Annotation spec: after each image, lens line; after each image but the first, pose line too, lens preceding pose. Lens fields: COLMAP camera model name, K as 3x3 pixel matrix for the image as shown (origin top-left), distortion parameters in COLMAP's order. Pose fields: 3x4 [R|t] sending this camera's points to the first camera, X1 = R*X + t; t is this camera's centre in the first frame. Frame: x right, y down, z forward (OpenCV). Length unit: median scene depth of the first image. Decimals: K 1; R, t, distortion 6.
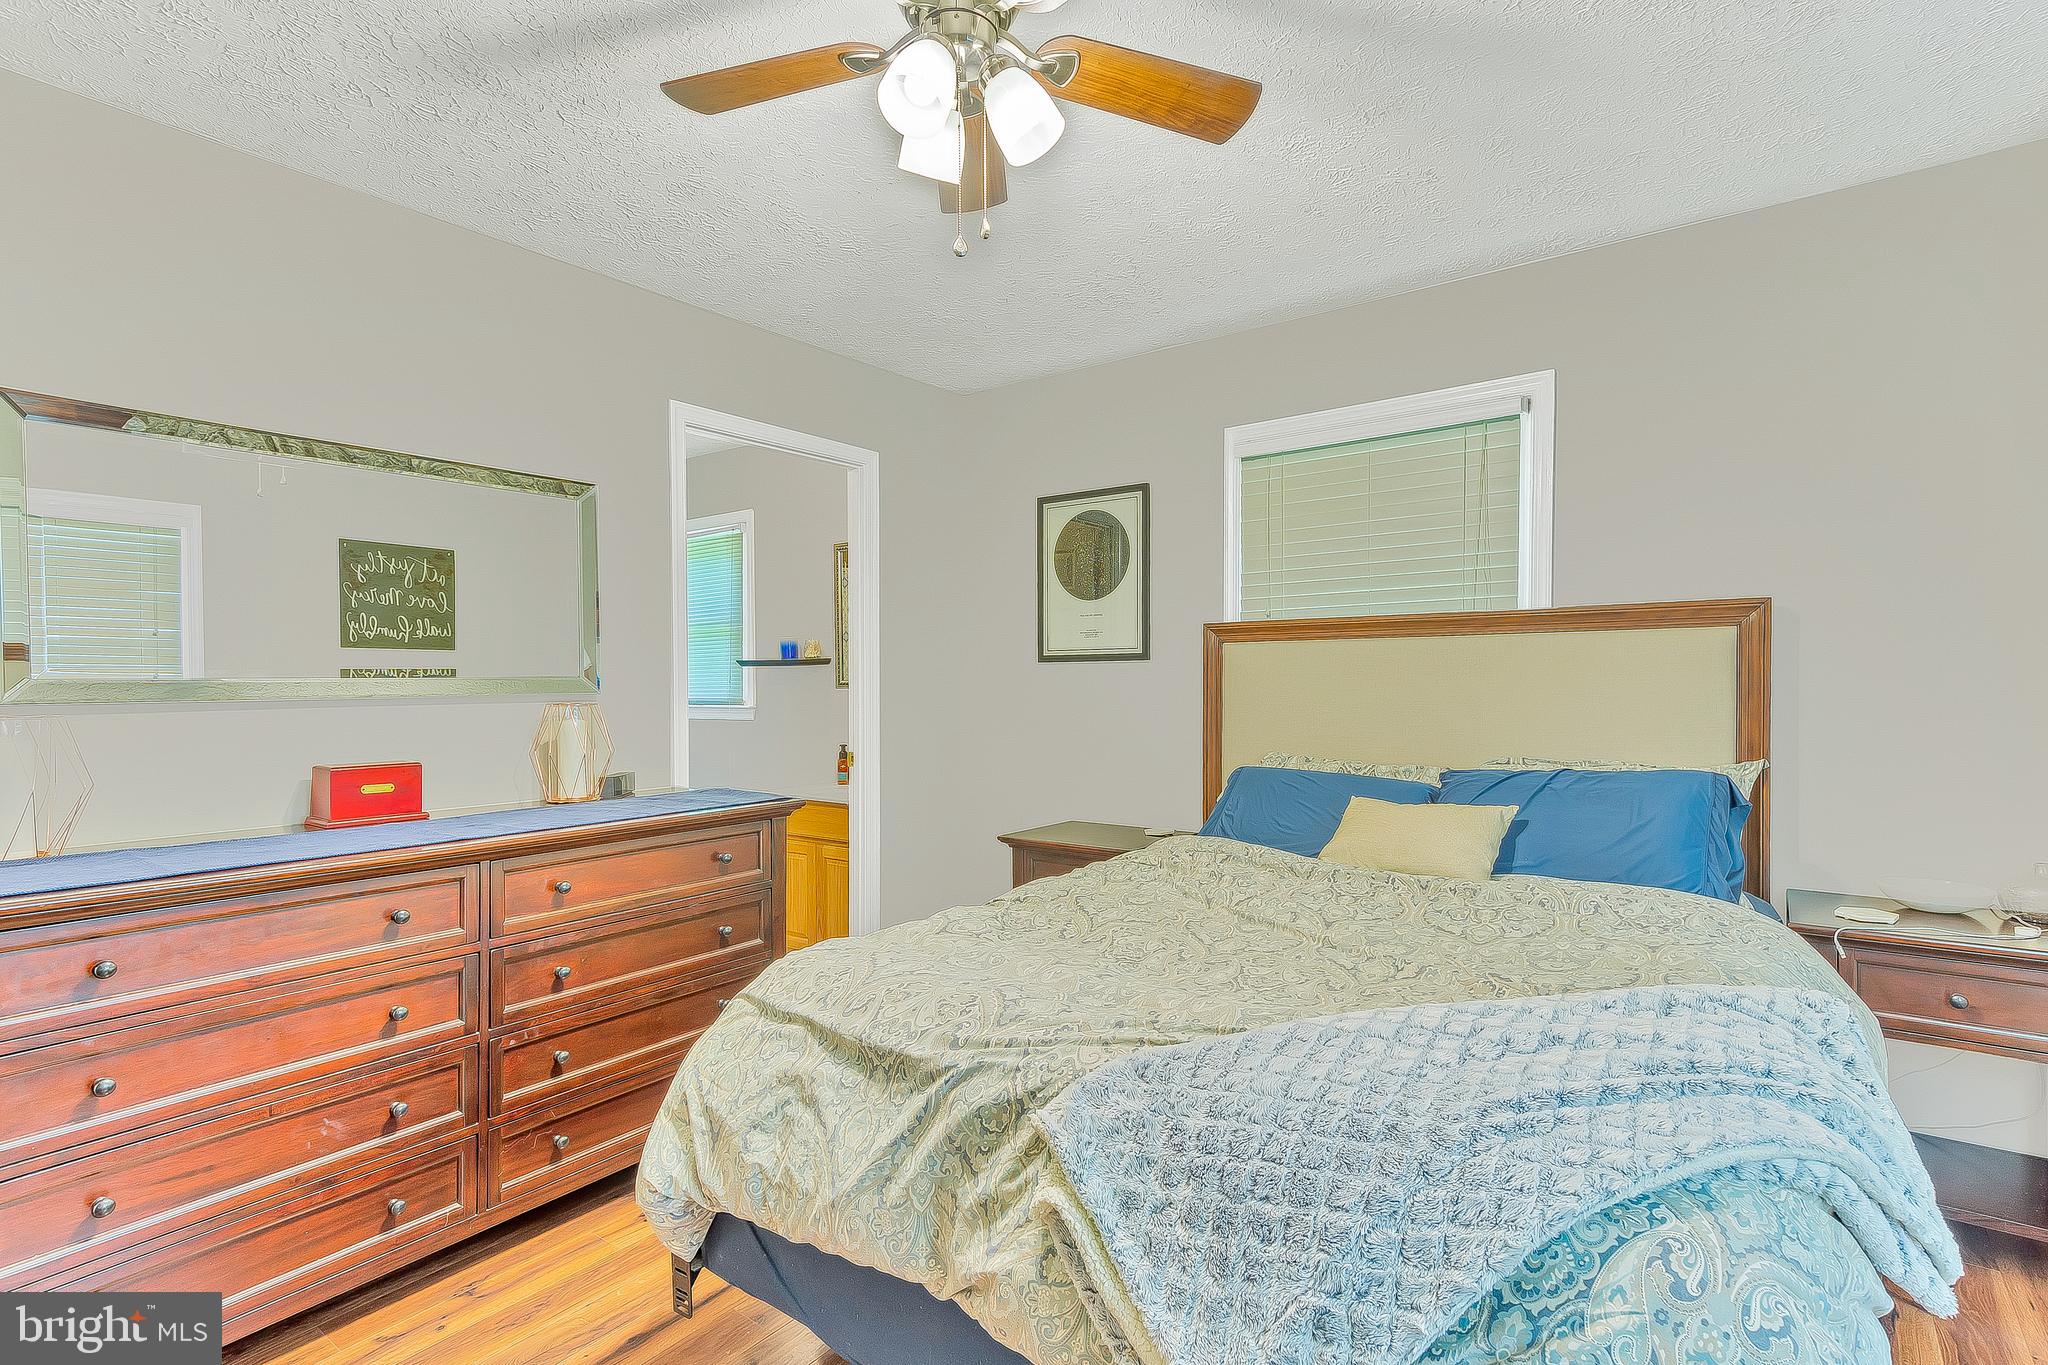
lens RADIAL K [[967.9, 0, 1018.1], [0, 967.9, 689.3], [0, 0, 1]] dist [0.020263, 0.000119]
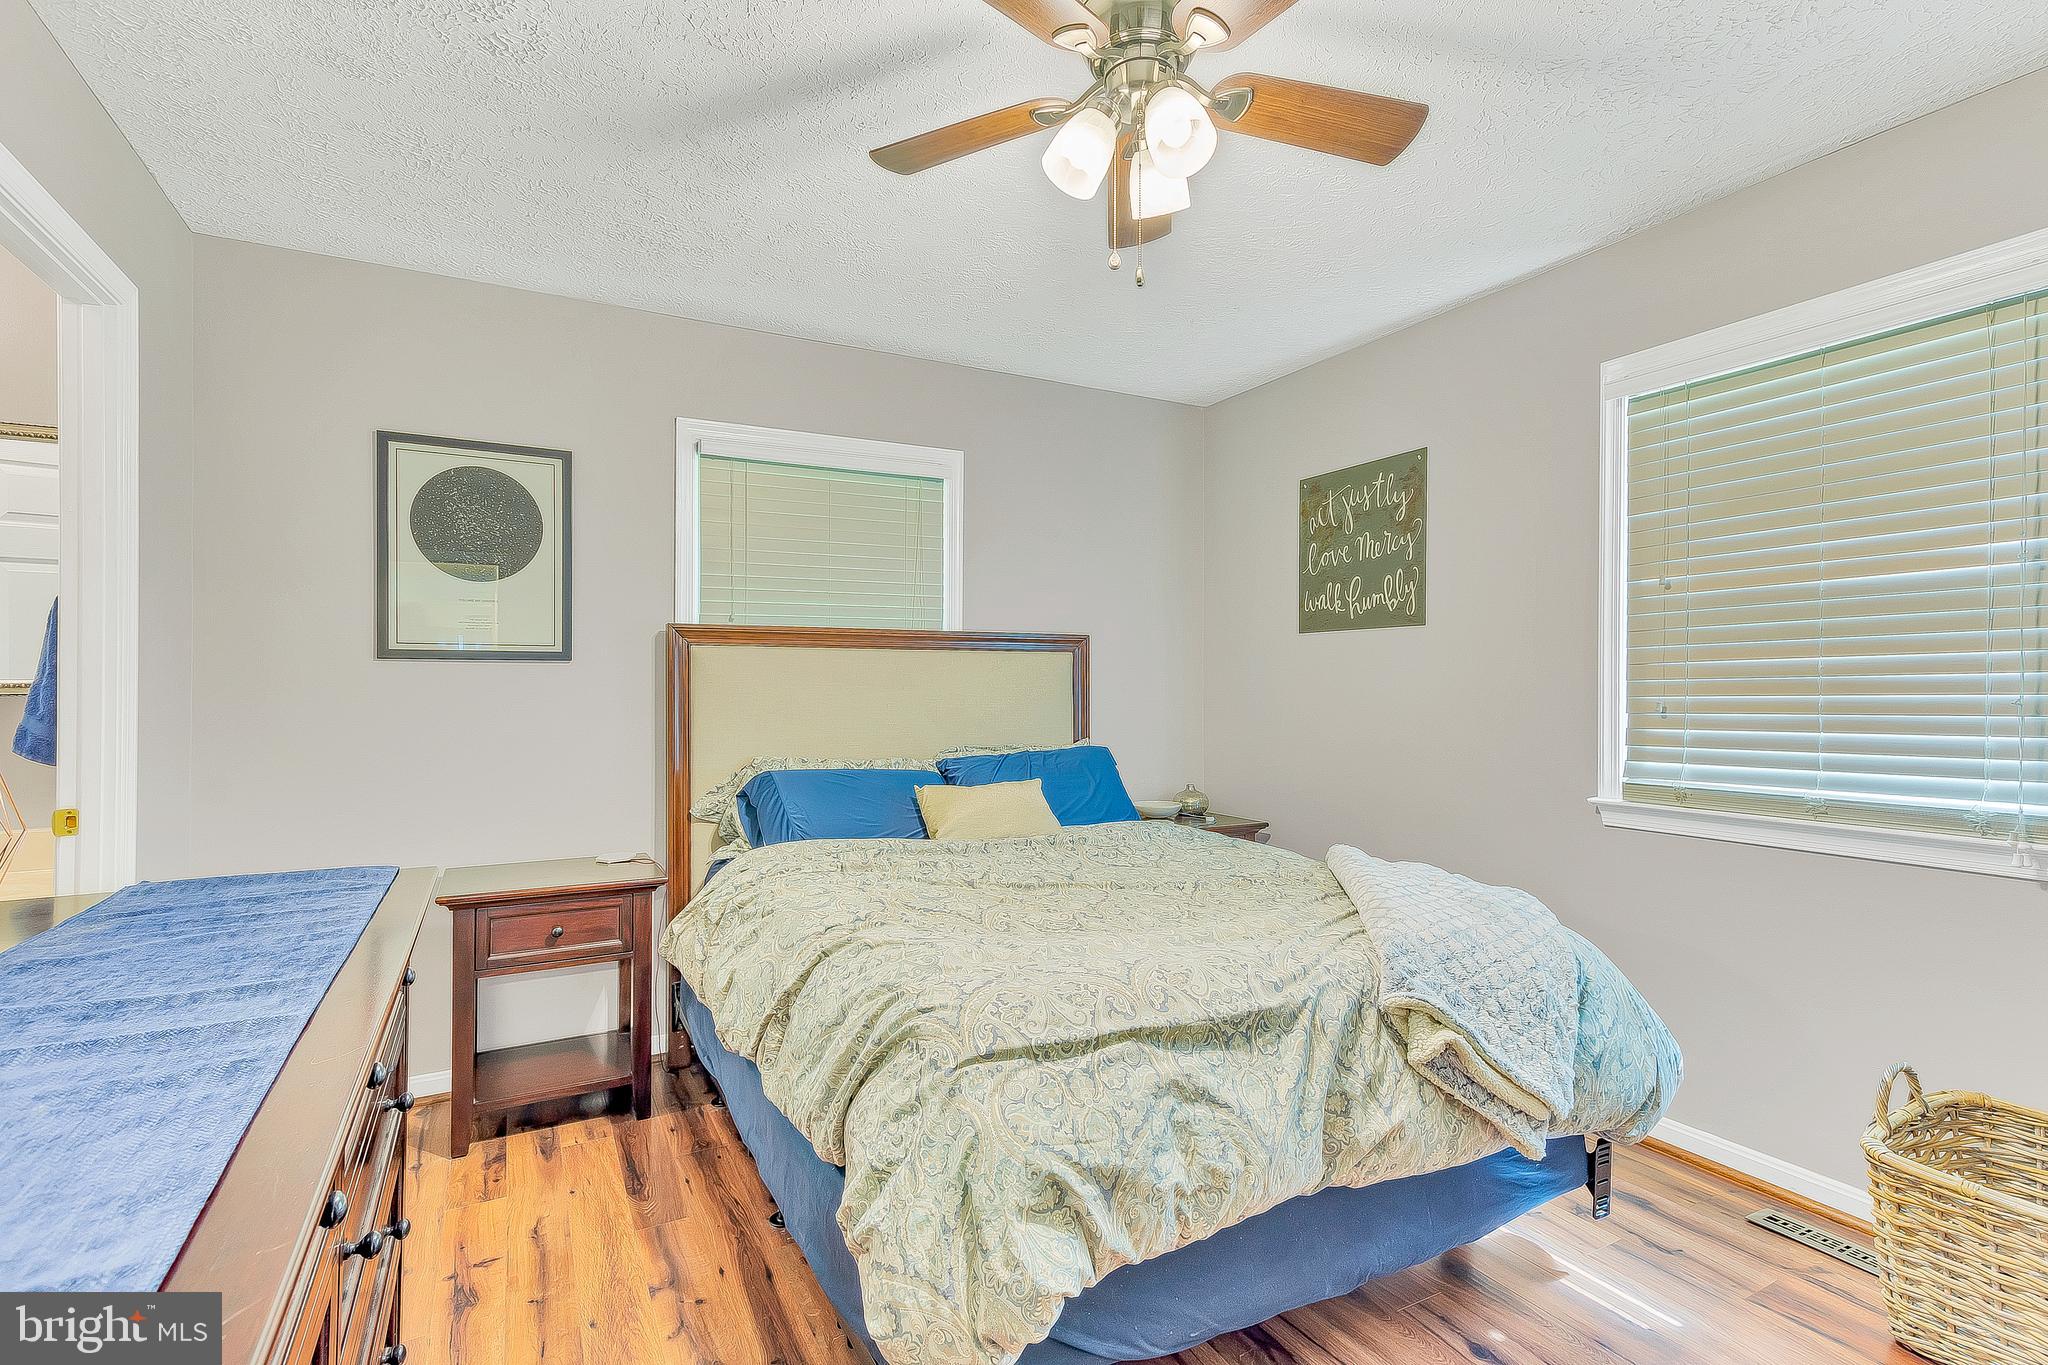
lens RADIAL K [[967.9, 0, 1018.1], [0, 967.9, 689.3], [0, 0, 1]] dist [0.020263, 0.000119]
pose [[0.443431, 0.004623, 0.896297, -0.676105], [0.004246, 0.999965, -0.007258, 0.004538], [-0.896299, 0.007024, 0.443395, 0.402089]]
